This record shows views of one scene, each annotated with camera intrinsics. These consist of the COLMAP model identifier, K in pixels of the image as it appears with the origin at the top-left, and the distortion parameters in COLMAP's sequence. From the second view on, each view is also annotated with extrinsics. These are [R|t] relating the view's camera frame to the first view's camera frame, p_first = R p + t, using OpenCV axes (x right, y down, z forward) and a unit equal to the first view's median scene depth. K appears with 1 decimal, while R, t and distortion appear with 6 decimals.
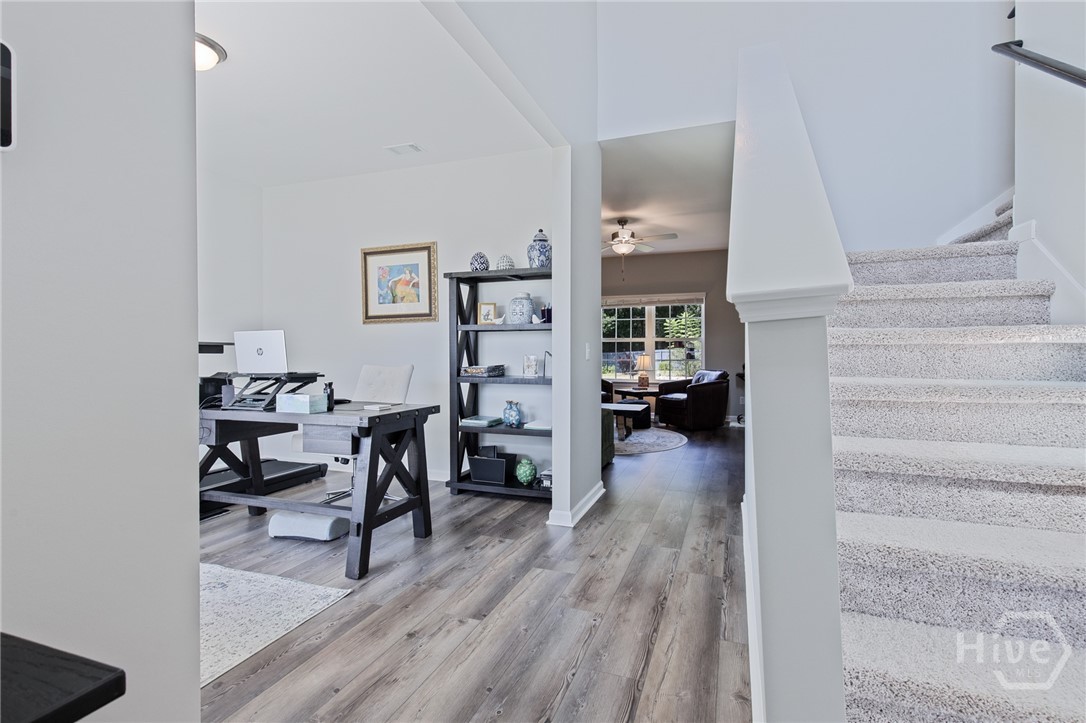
lens RADIAL K [[511.4, 0, 553.7], [0, 511.4, 353.9], [0, 0, 1]] dist [0.002613, 0.000038]
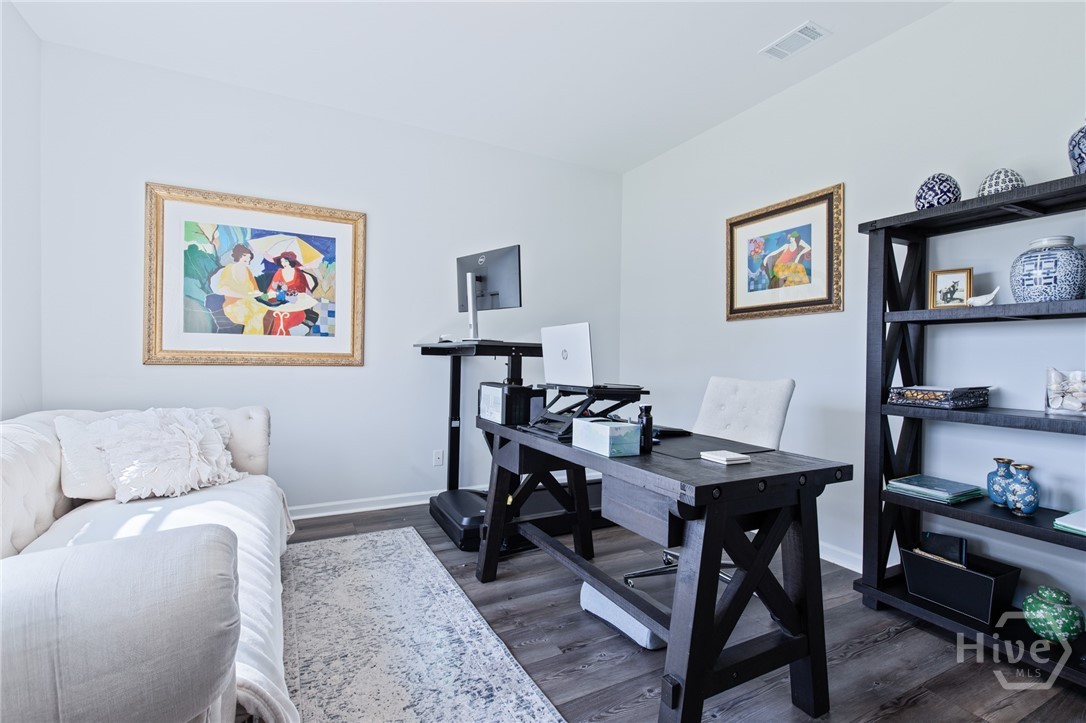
lens RADIAL K [[511.4, 0, 540.0], [0, 511.4, 363.0], [0, 0, 1]] dist [0.002613, 0.000038]
pose [[0.739075, 0.019720, -0.673335, -0.088243], [-0.018434, 0.999789, 0.009048, 0.001254], [0.673371, 0.005725, 0.739282, 0.328661]]
